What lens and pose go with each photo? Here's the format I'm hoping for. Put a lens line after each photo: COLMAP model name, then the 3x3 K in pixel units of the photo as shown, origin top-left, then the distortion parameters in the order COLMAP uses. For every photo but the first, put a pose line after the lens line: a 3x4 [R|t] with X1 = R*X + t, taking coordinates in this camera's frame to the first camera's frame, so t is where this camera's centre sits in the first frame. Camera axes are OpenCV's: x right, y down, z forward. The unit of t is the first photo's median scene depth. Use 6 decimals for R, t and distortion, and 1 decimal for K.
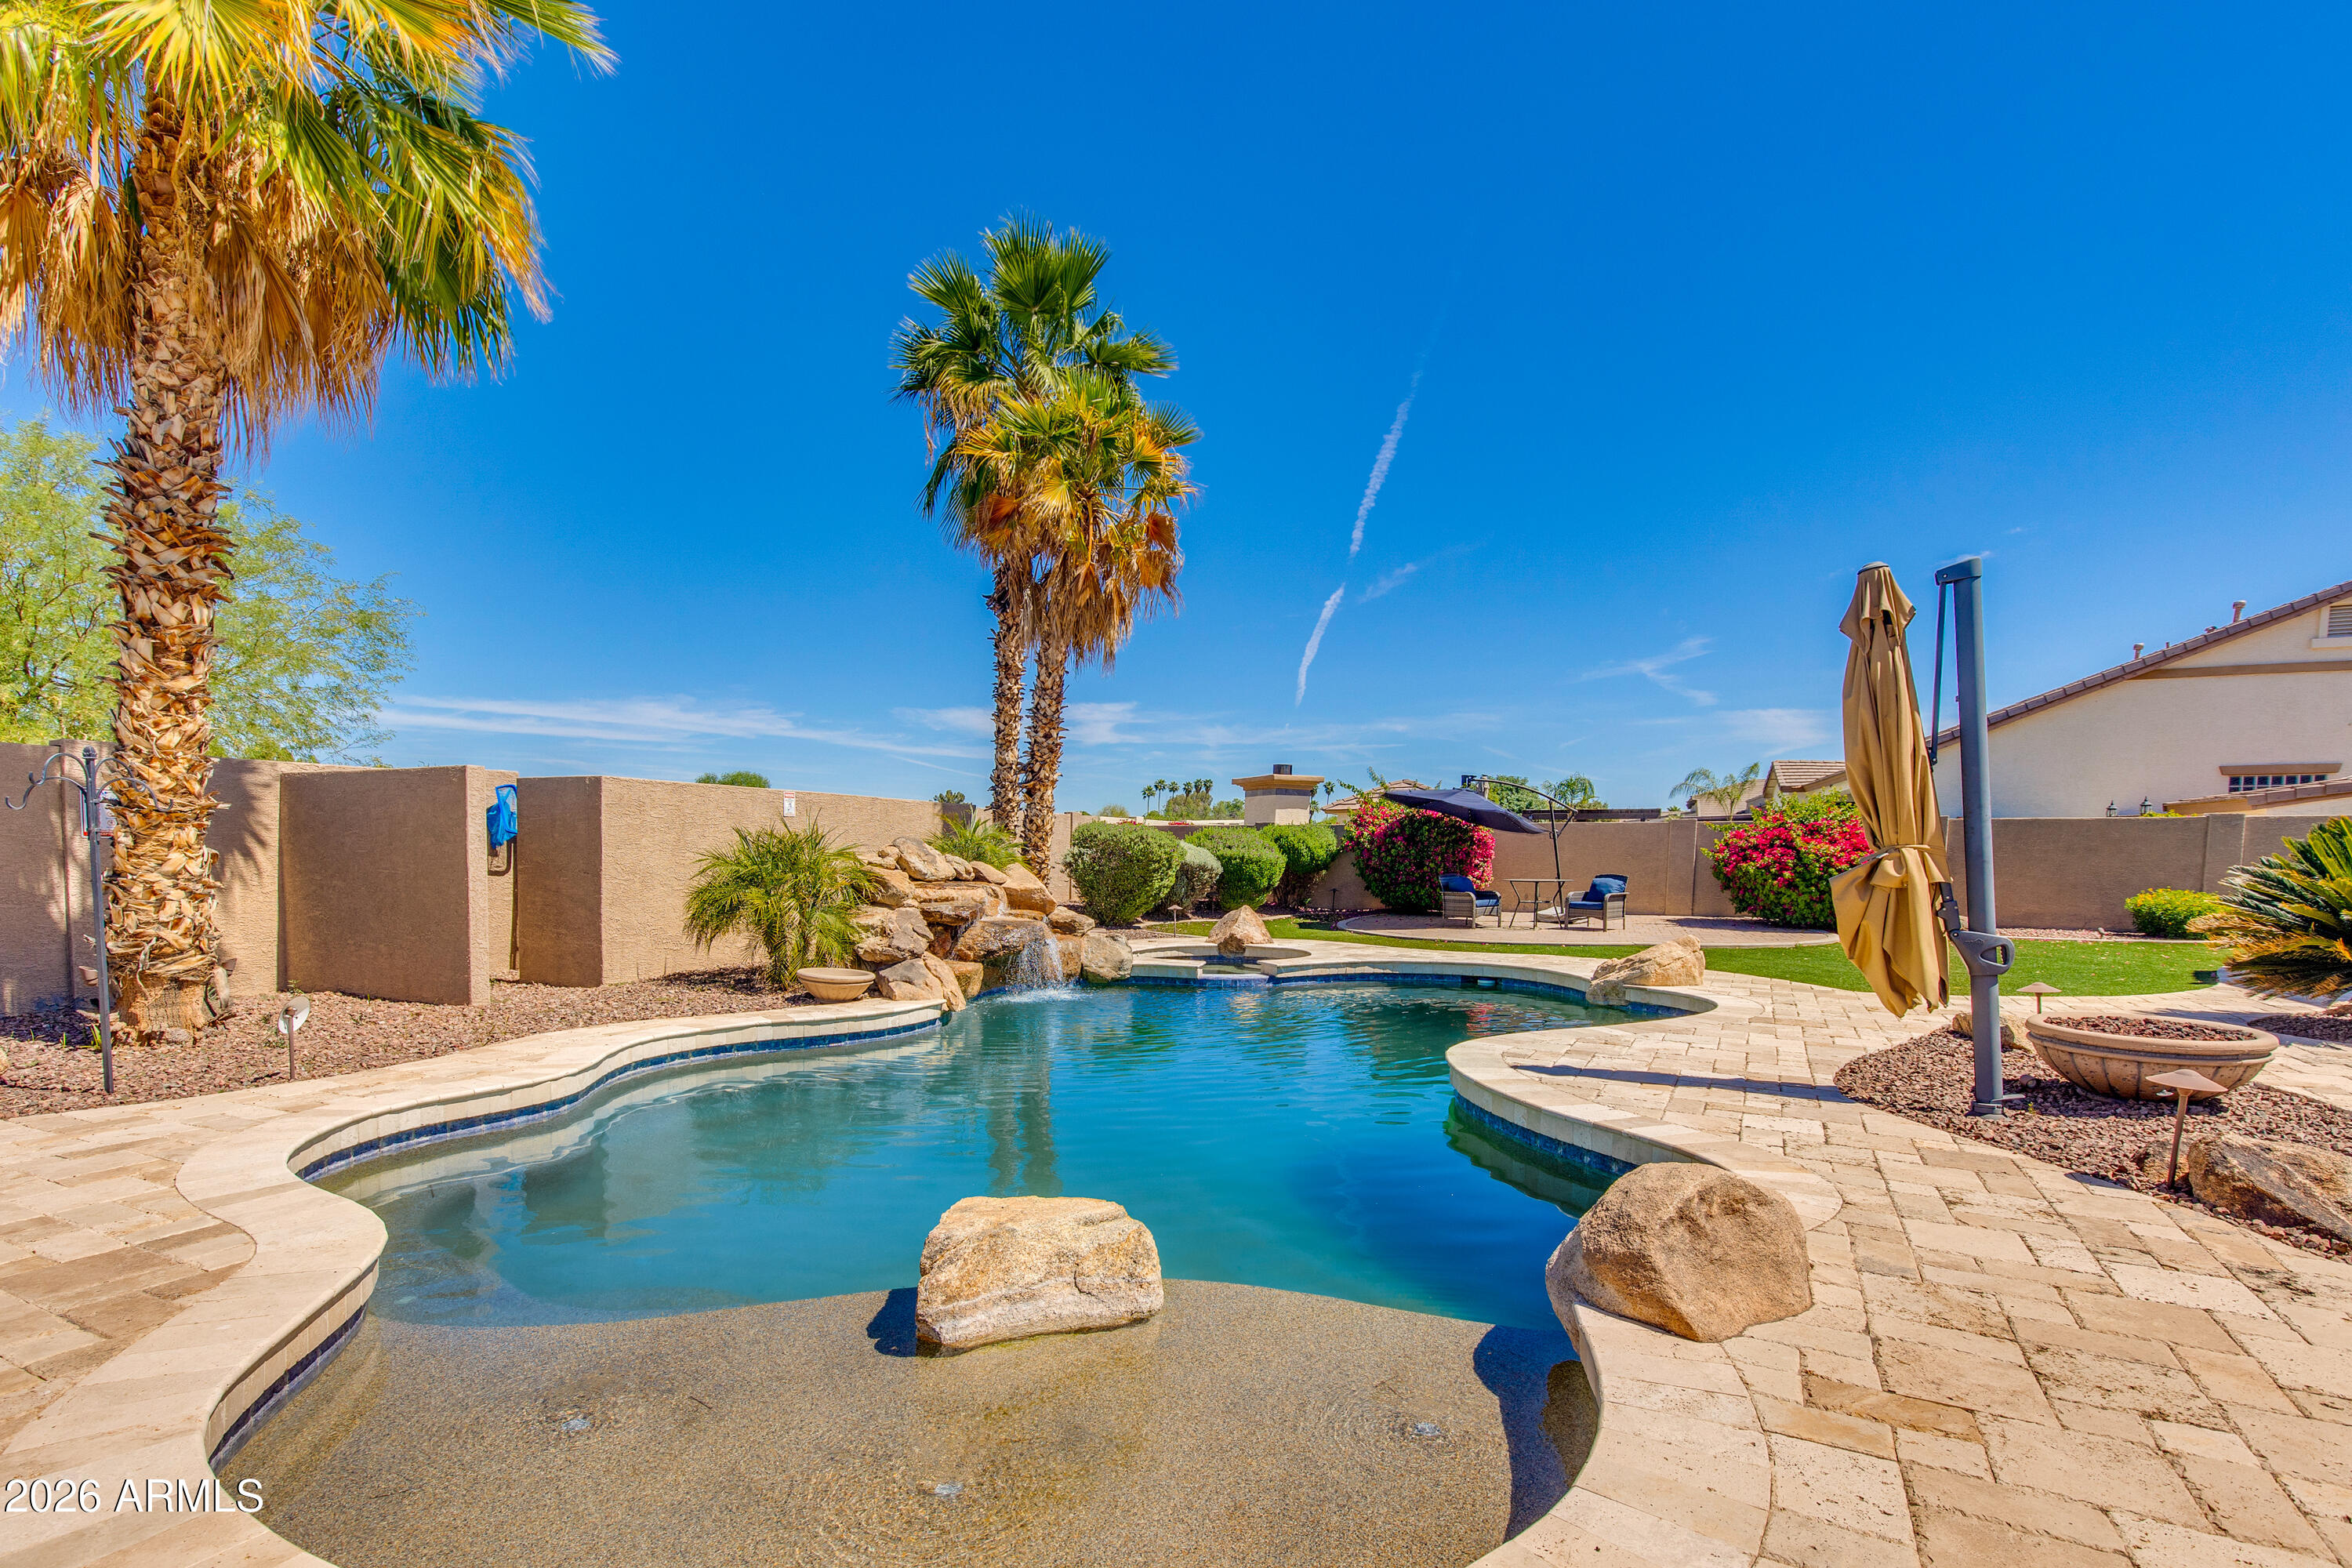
lens RADIAL K [[1099.8, 0, 1181.3], [0, 1099.8, 895.4], [0, 0, 1]] dist [0.012289, 0.000296]
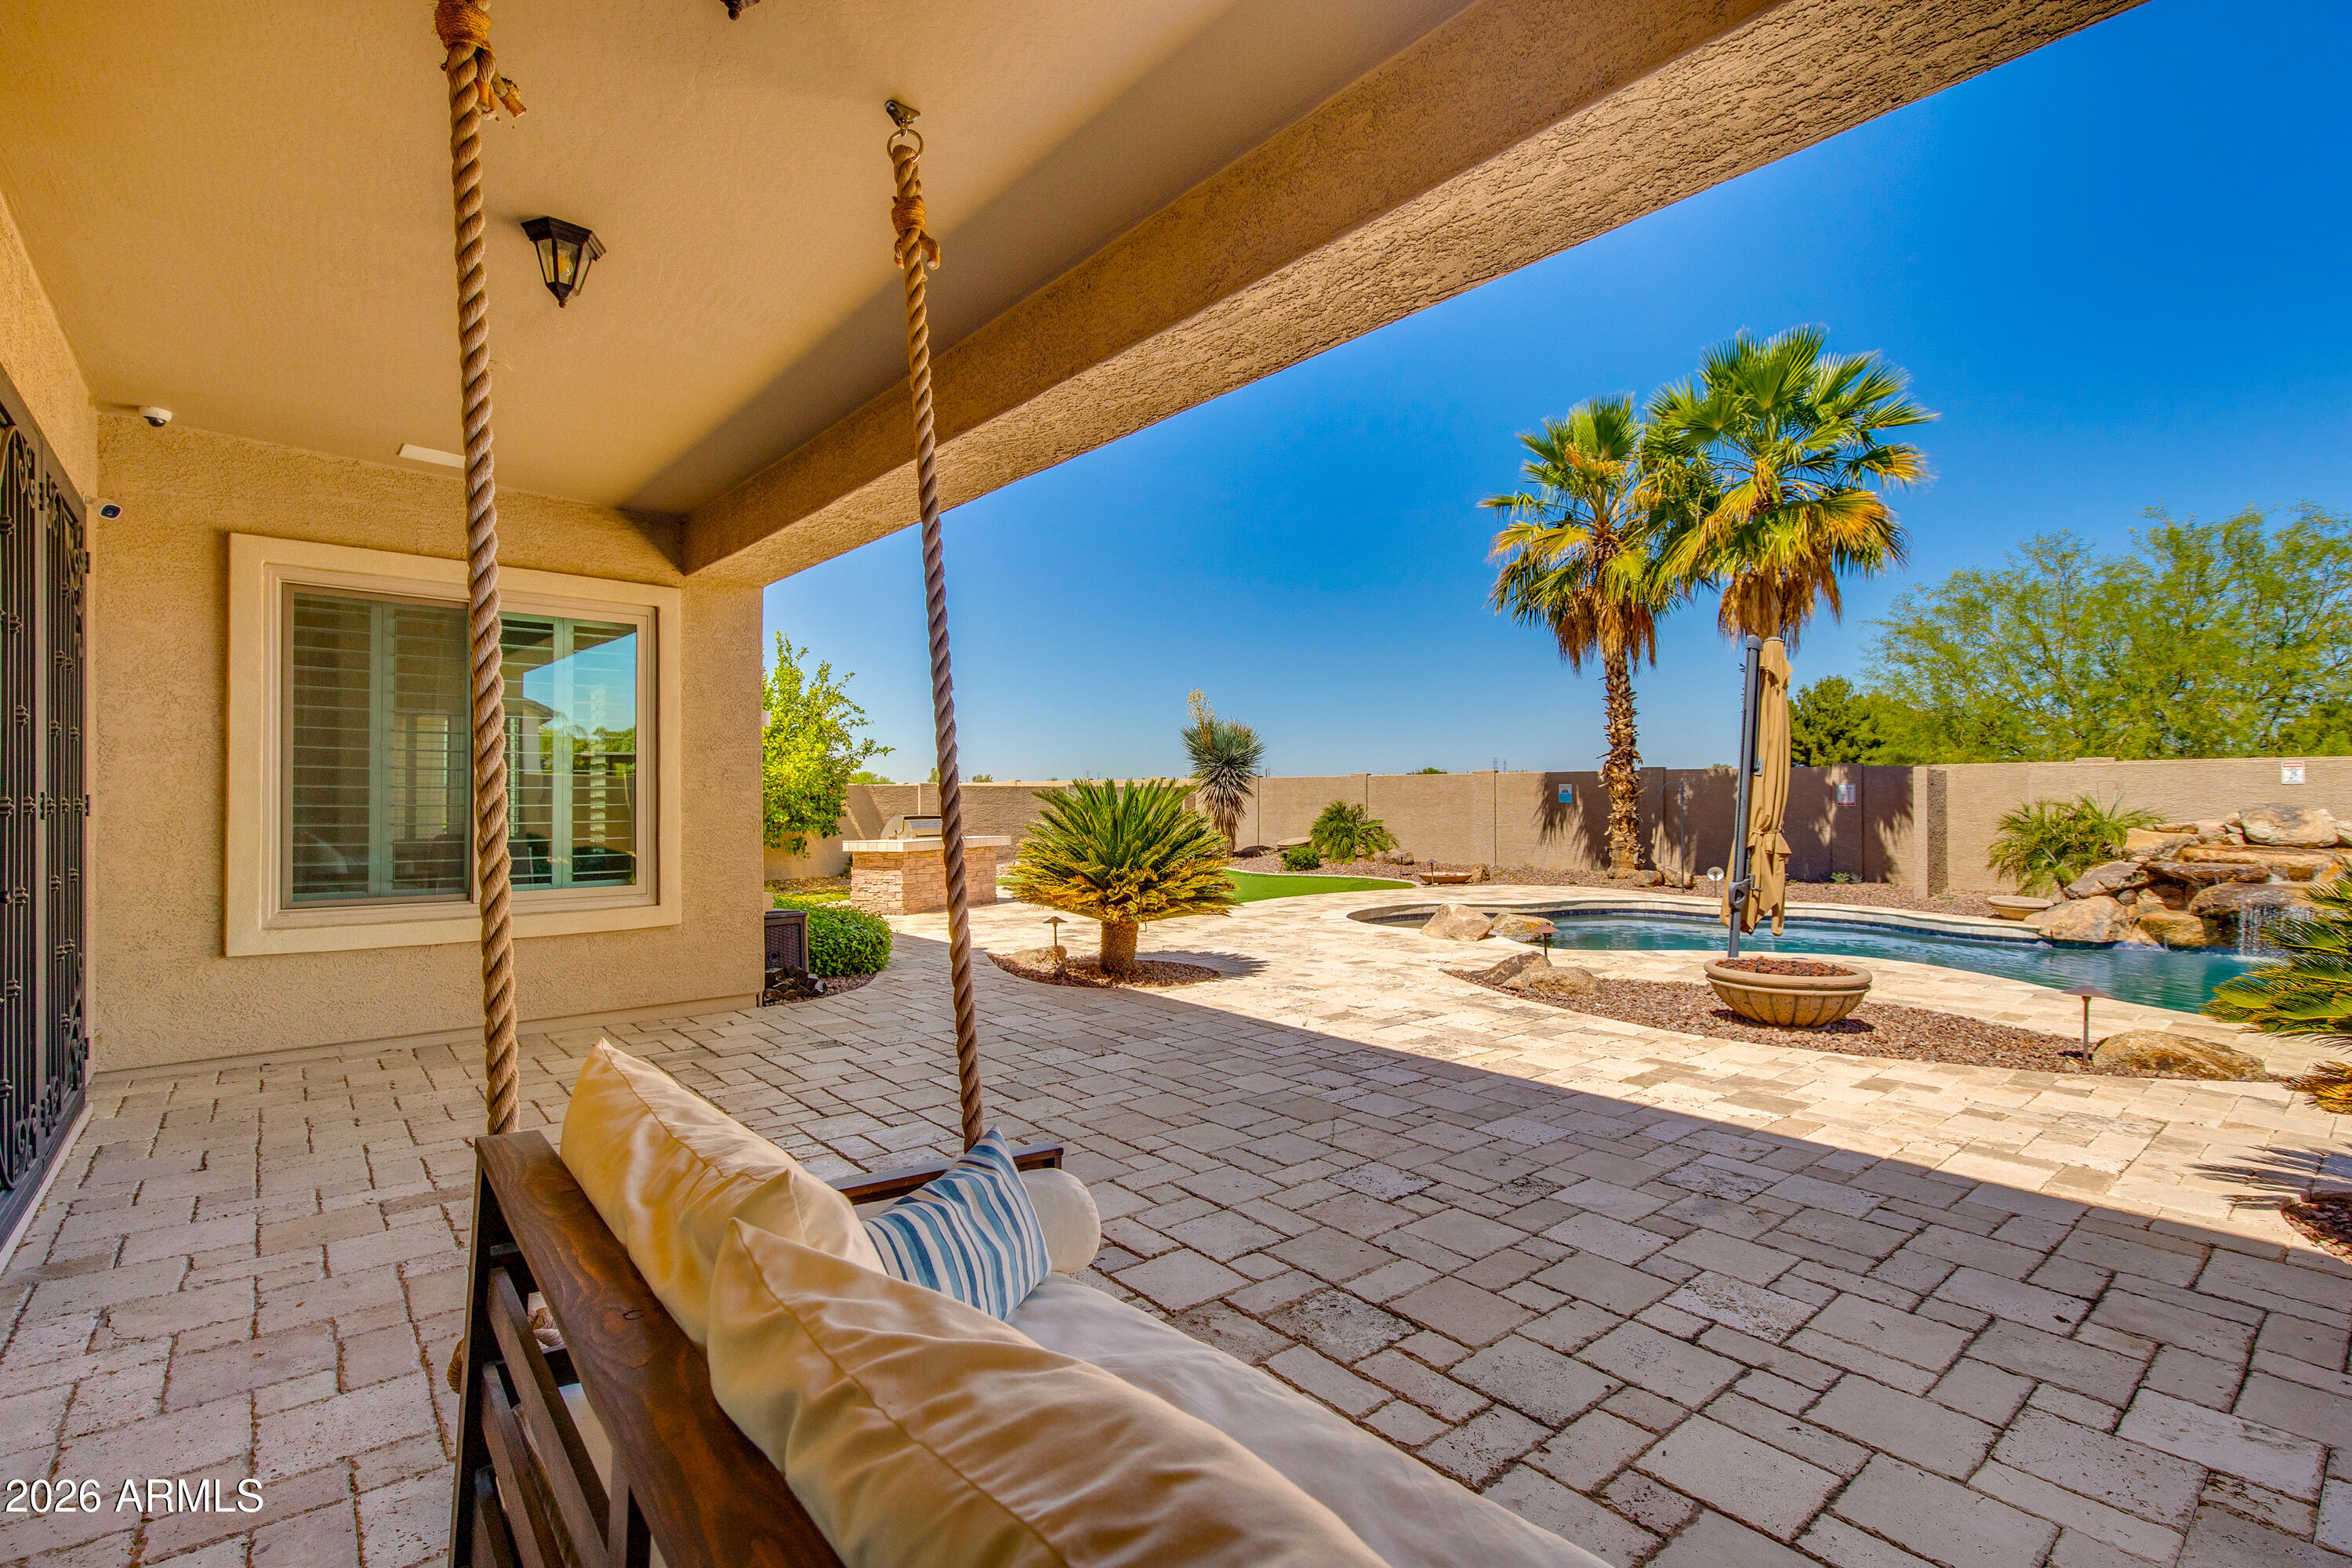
lens RADIAL K [[1064.7, 0, 1180.0], [0, 1064.7, 796.0], [0, 0, 1]] dist [0.009181, -0.001910]
pose [[-0.378061, -0.002602, -0.925777, 1.185690], [-0.034942, 0.999324, 0.011460, -0.037739], [0.925121, 0.036681, -0.377897, 0.423827]]
